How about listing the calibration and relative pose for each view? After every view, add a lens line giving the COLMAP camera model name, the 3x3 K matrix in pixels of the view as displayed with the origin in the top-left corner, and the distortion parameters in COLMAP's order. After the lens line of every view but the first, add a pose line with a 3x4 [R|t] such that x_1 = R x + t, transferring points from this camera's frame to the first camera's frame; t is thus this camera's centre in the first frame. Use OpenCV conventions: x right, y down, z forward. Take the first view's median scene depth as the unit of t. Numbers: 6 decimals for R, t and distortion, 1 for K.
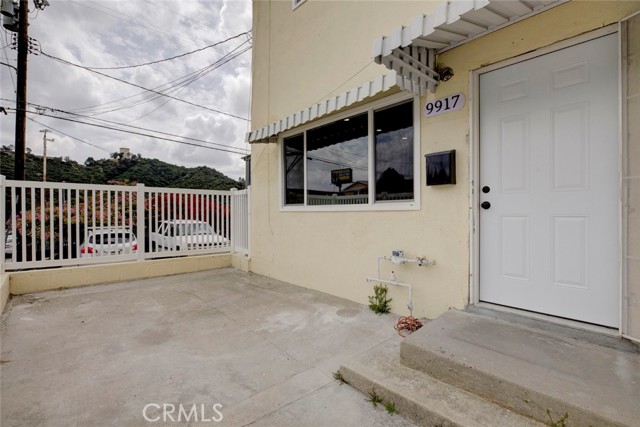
lens RADIAL K [[306.2, 0, 321.6], [0, 306.2, 211.6], [0, 0, 1]] dist [-0.001639, -0.000622]
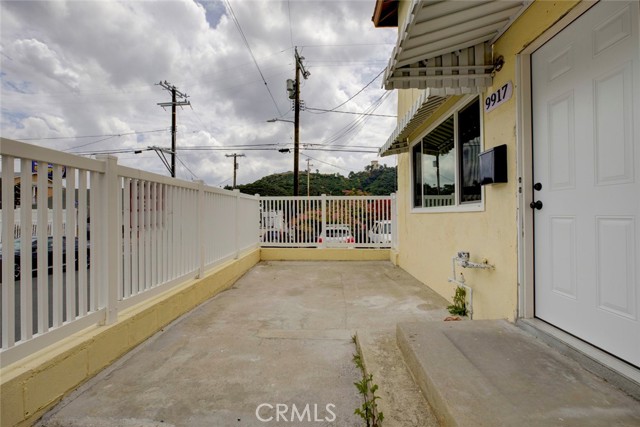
lens RADIAL K [[306.2, 0, 321.6], [0, 306.2, 211.6], [0, 0, 1]] dist [-0.001639, -0.000622]
pose [[0.704774, -0.007800, -0.709389, 0.570144], [0.004498, 0.999969, -0.006526, -0.000111], [0.709417, 0.001408, 0.704787, -0.022325]]
